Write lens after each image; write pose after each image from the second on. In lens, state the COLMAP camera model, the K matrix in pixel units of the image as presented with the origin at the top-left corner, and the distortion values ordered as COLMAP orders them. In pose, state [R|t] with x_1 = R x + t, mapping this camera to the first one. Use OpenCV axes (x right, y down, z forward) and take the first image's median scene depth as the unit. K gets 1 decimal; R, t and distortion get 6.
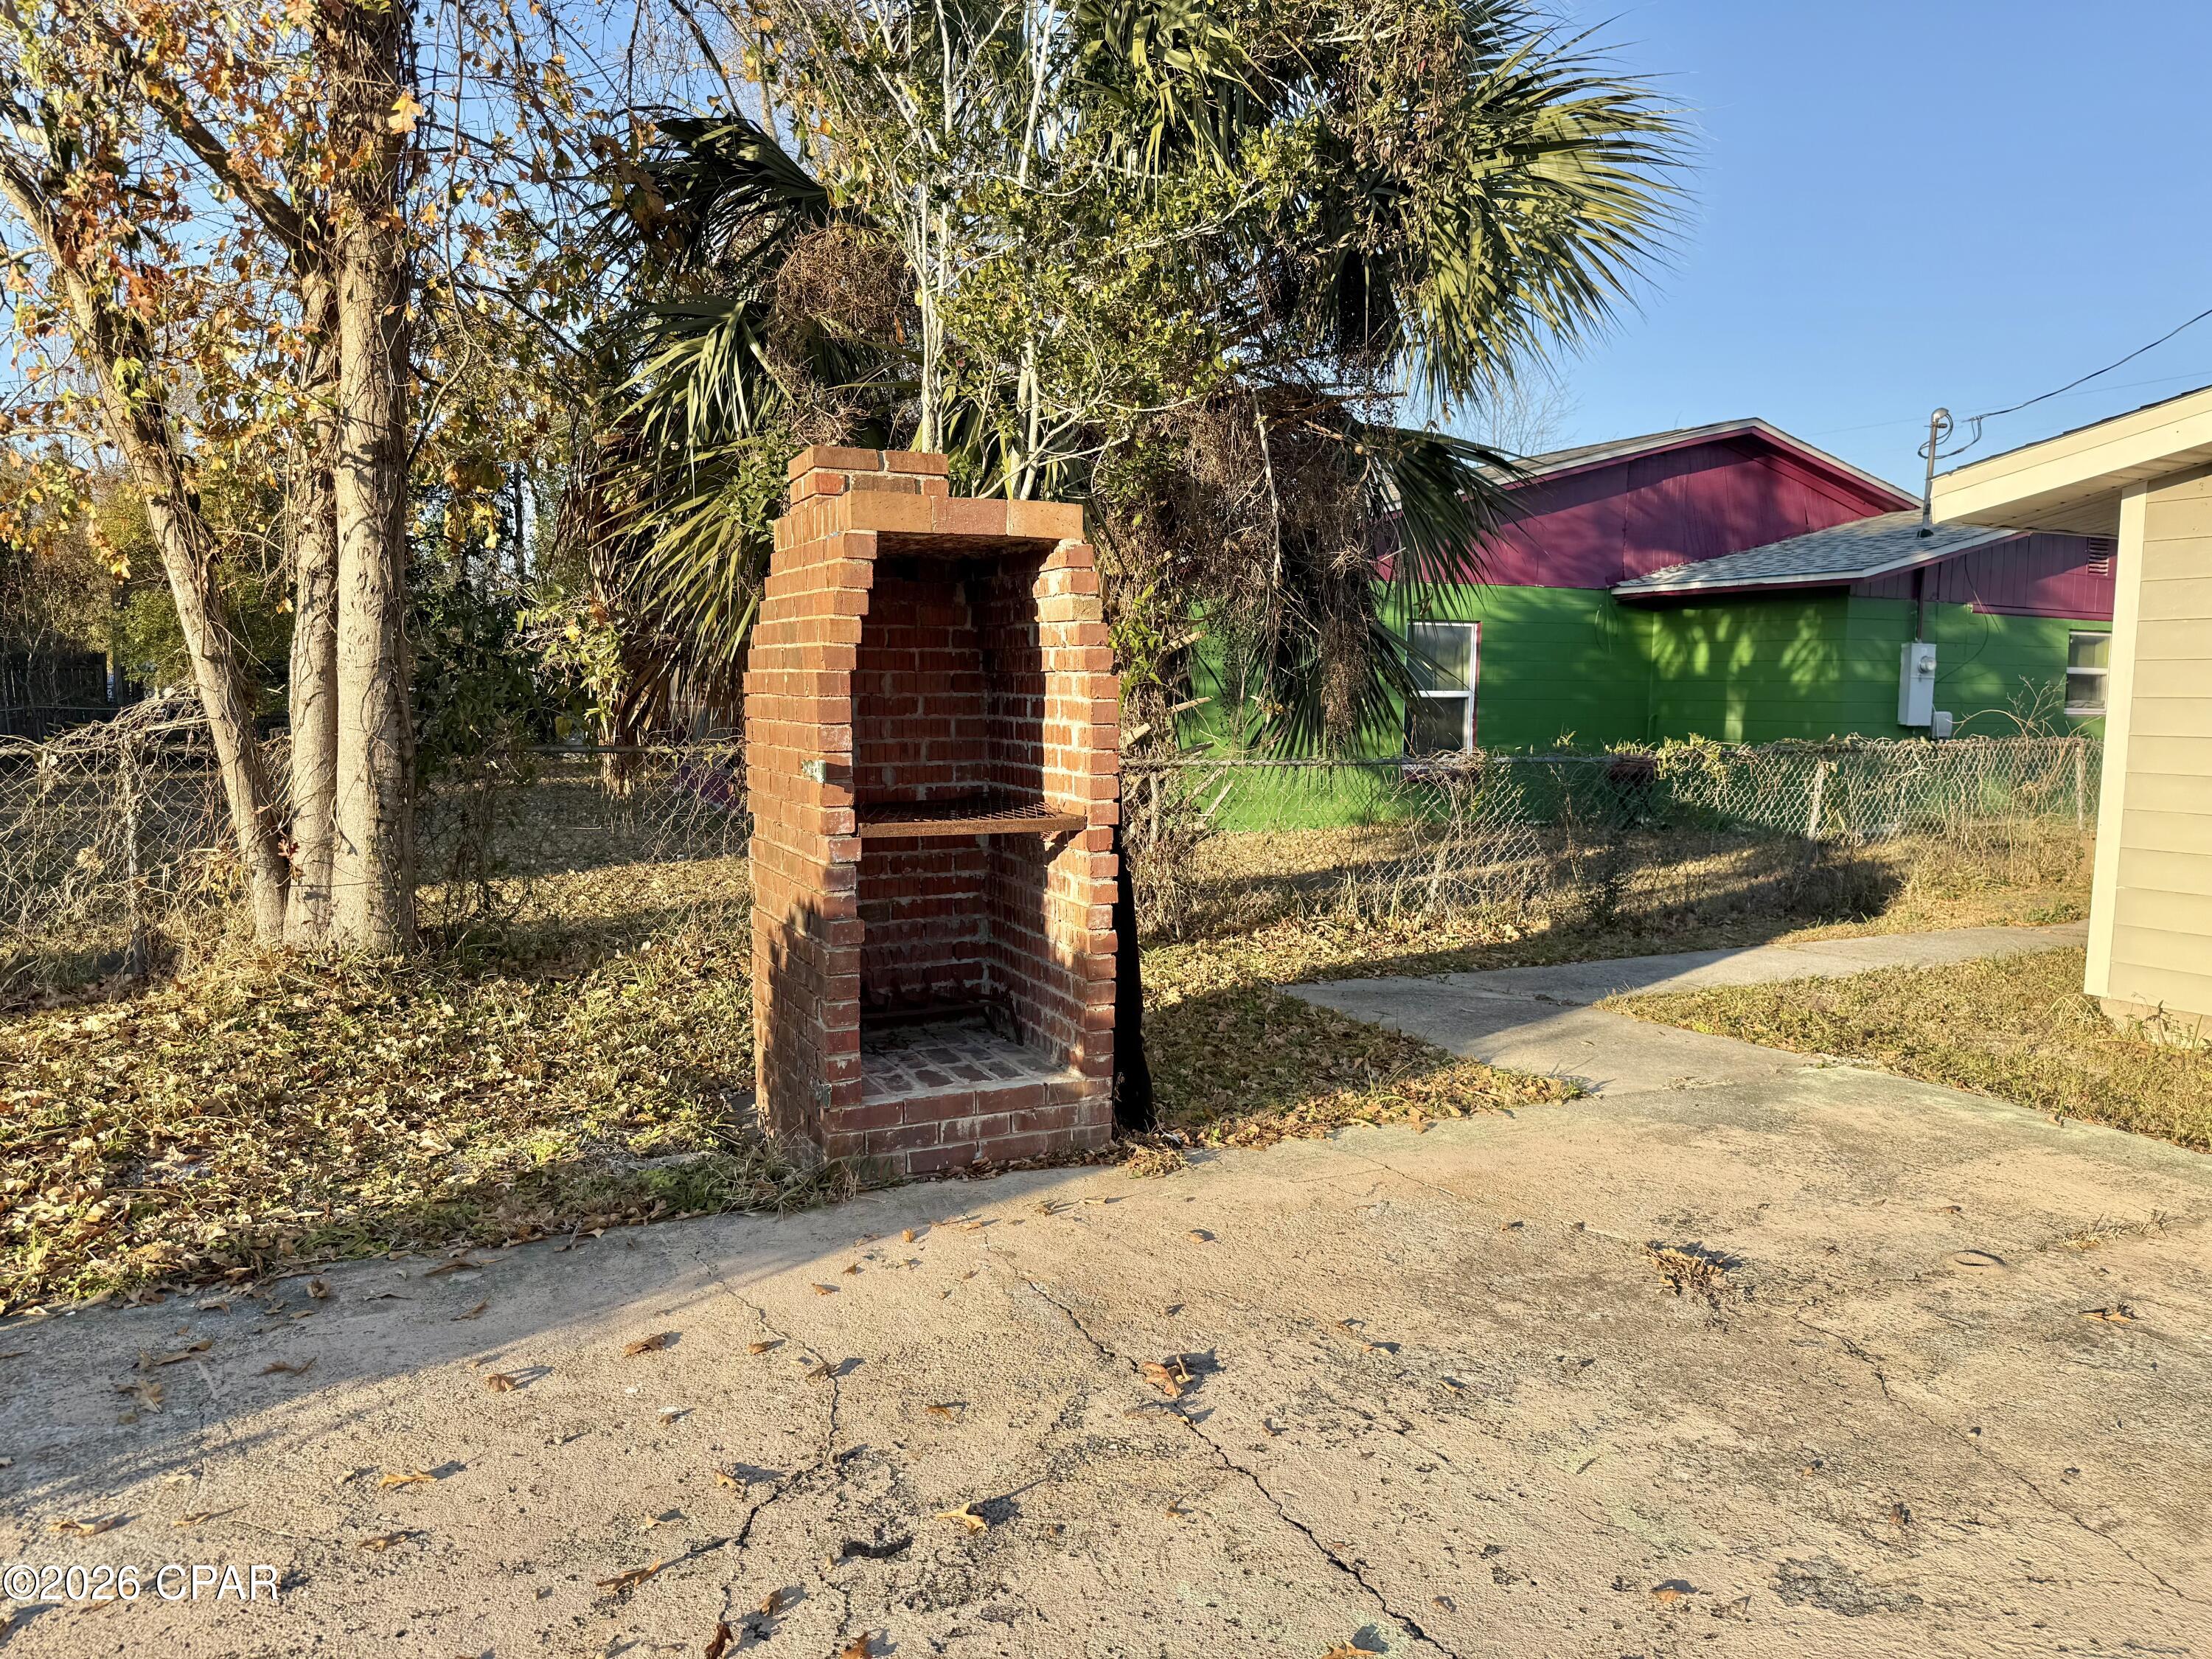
lens RADIAL K [[1559.9, 0, 1100.4], [0, 1559.9, 839.8], [0, 0, 1]] dist [0.085039, -0.057261]
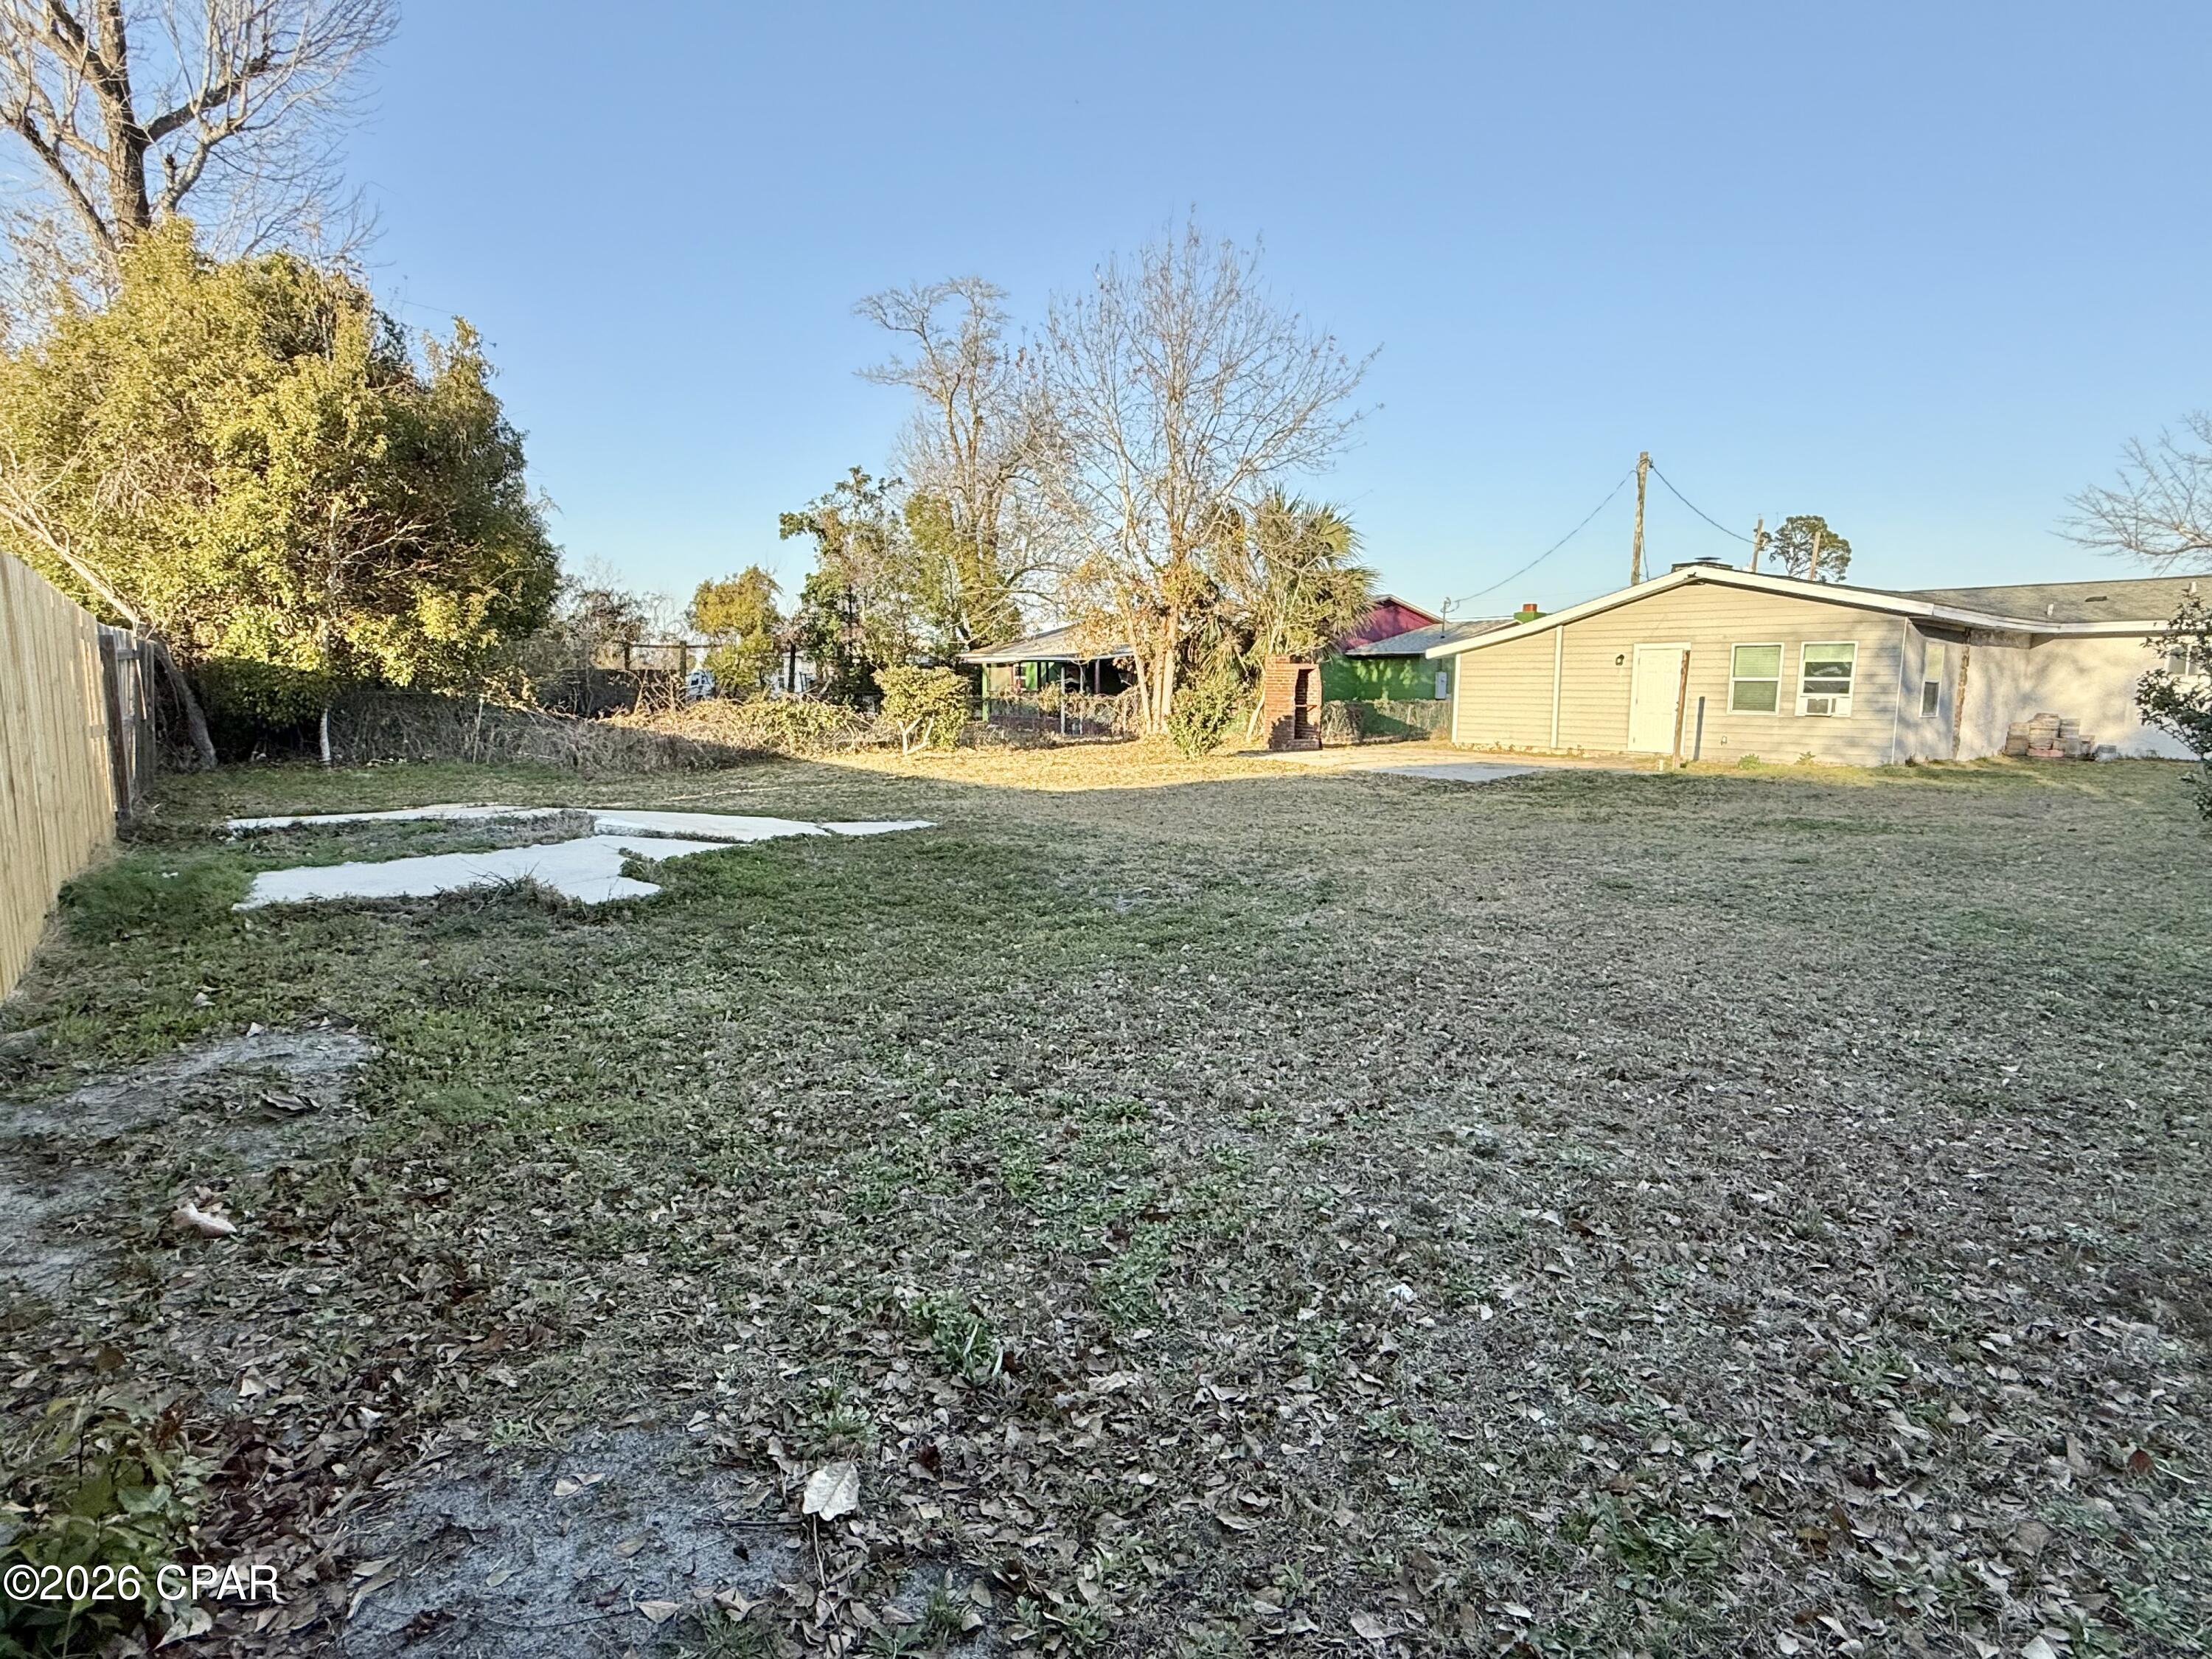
lens RADIAL K [[1164.1, 0, 1110.5], [0, 1164.1, 832.4], [0, 0, 1]] dist [-0.004957, -0.000378]
pose [[0.986102, -0.020809, 0.164834, -0.958570], [0.015242, 0.999272, 0.034966, 0.192389], [-0.165442, -0.031968, 0.985701, -2.184729]]
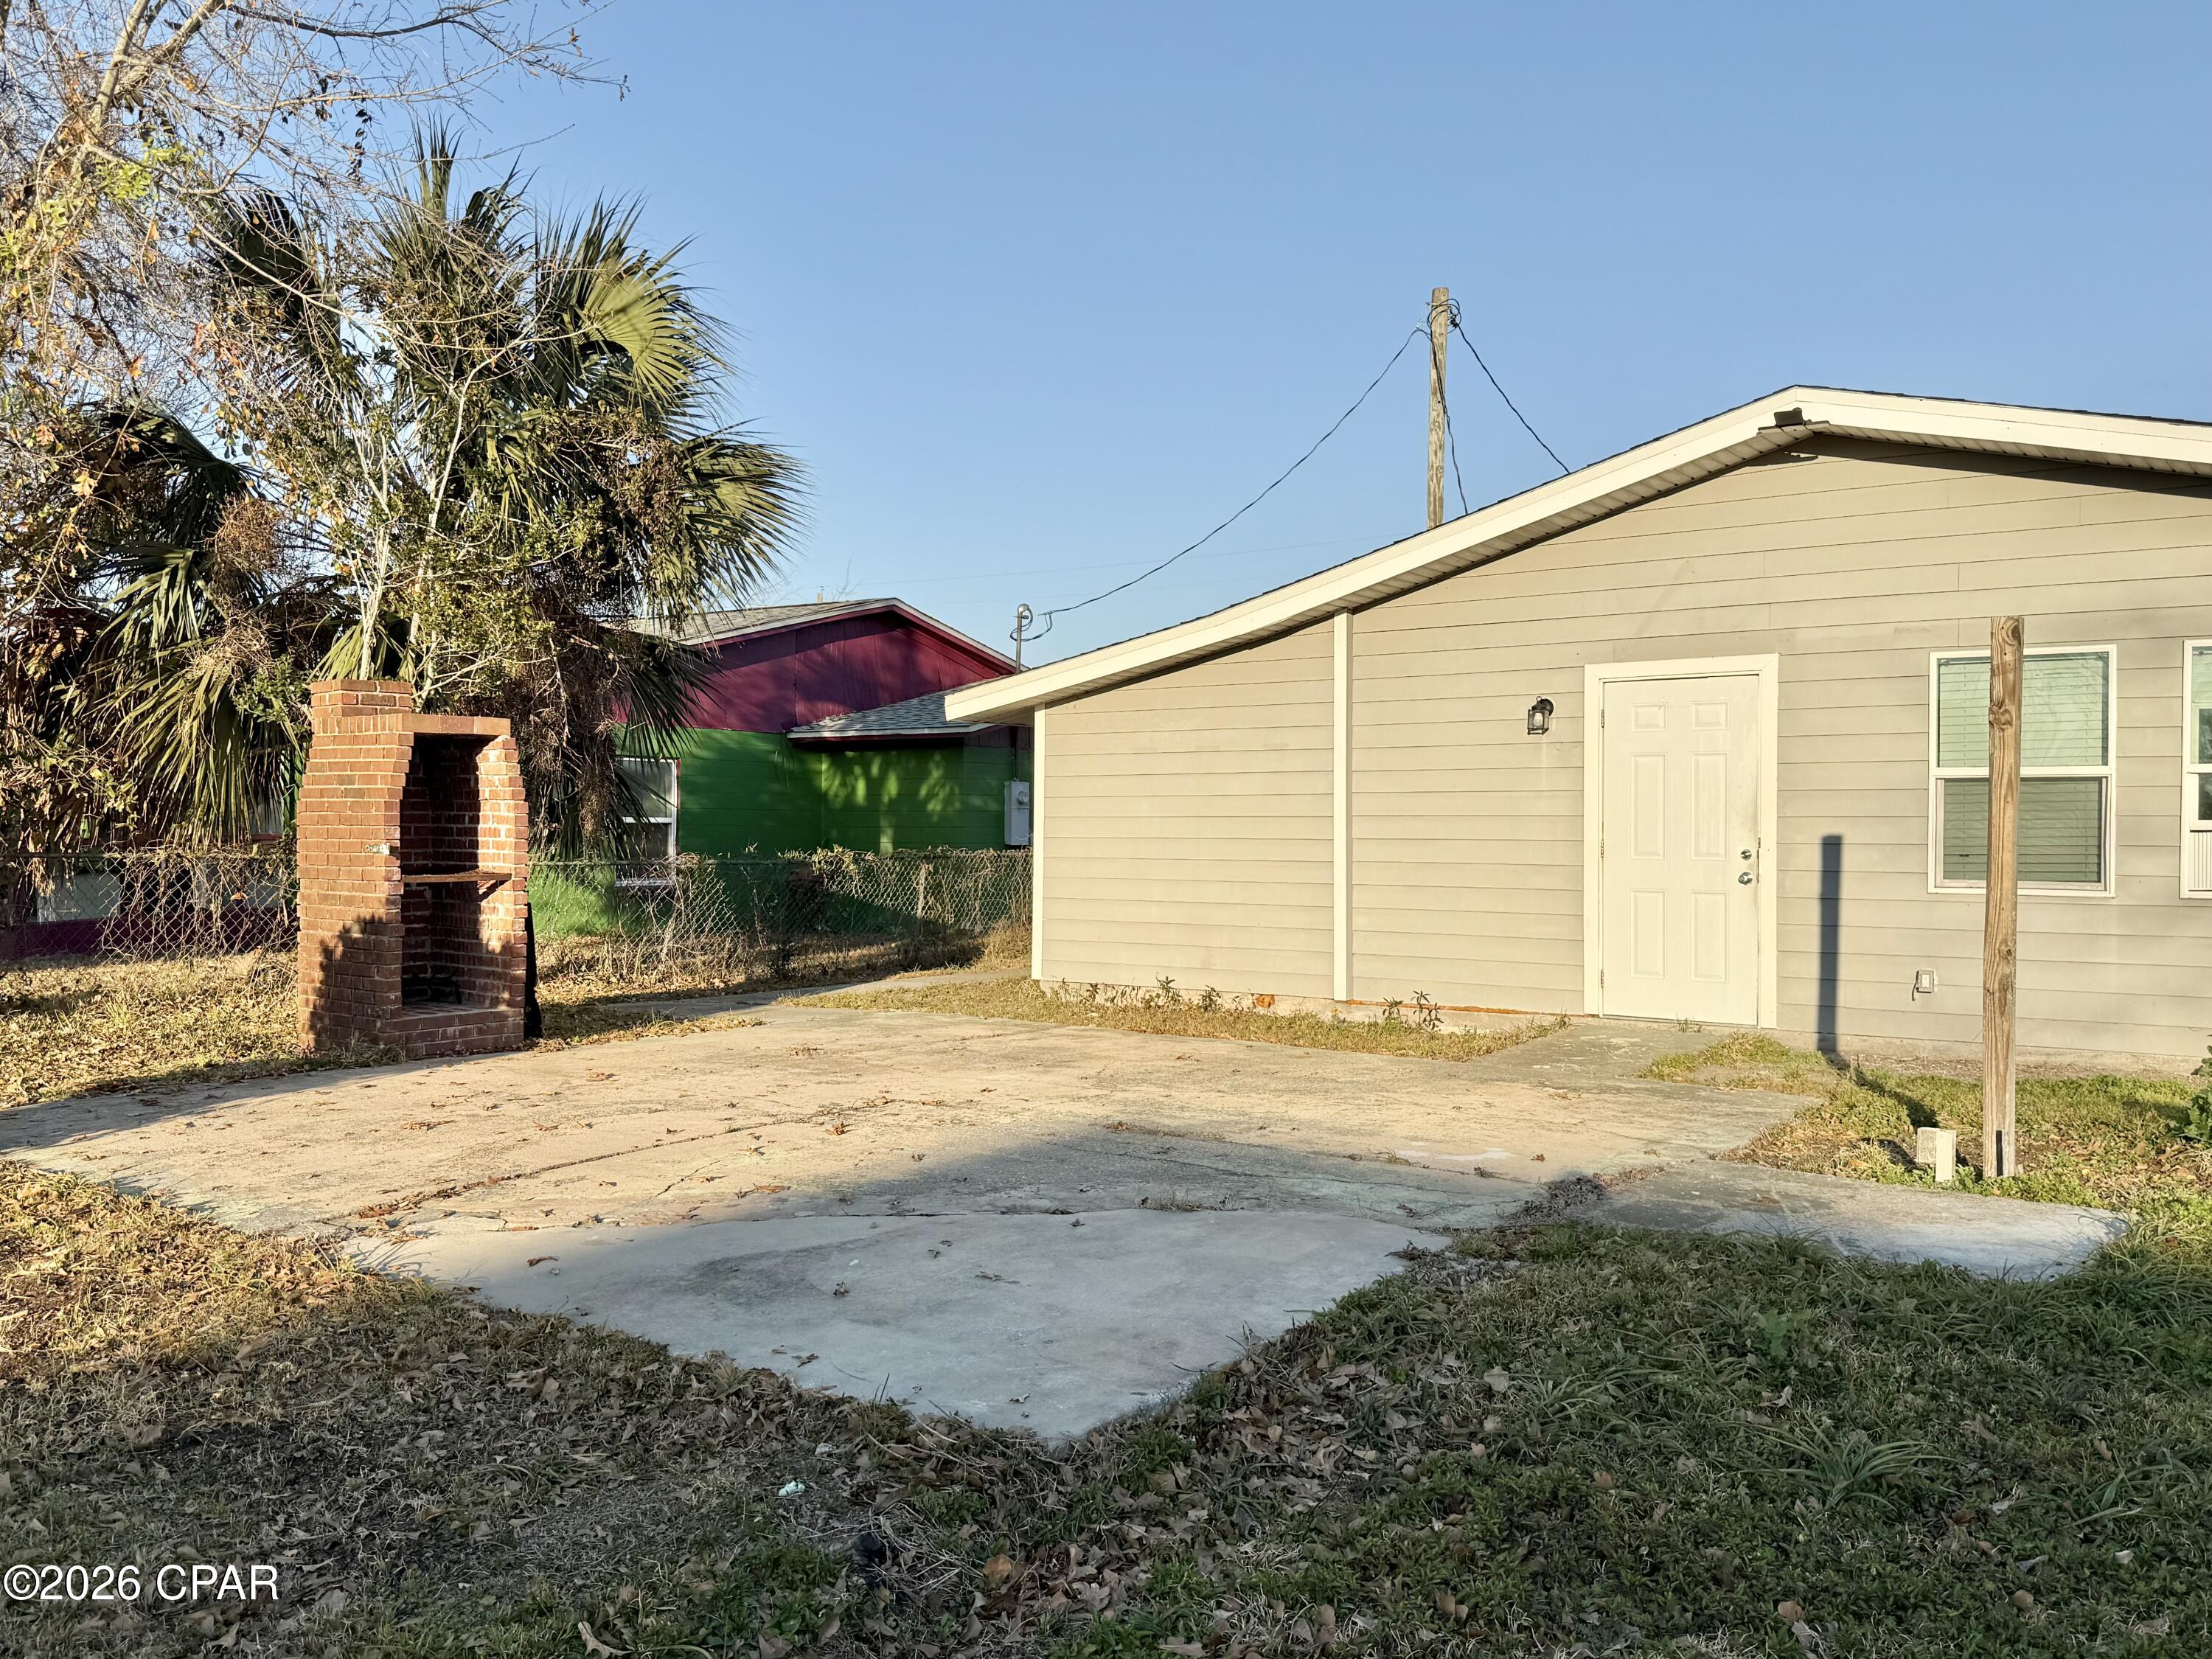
lens RADIAL K [[1846.1, 0, 1106.4], [0, 1846.1, 832.6], [0, 0, 1]] dist [0.043868, 0.000356]
pose [[0.890840, -0.005020, 0.454289, -0.197076], [0.045556, 0.995886, -0.078329, 0.074151], [-0.452027, 0.090474, 0.887404, -0.697477]]
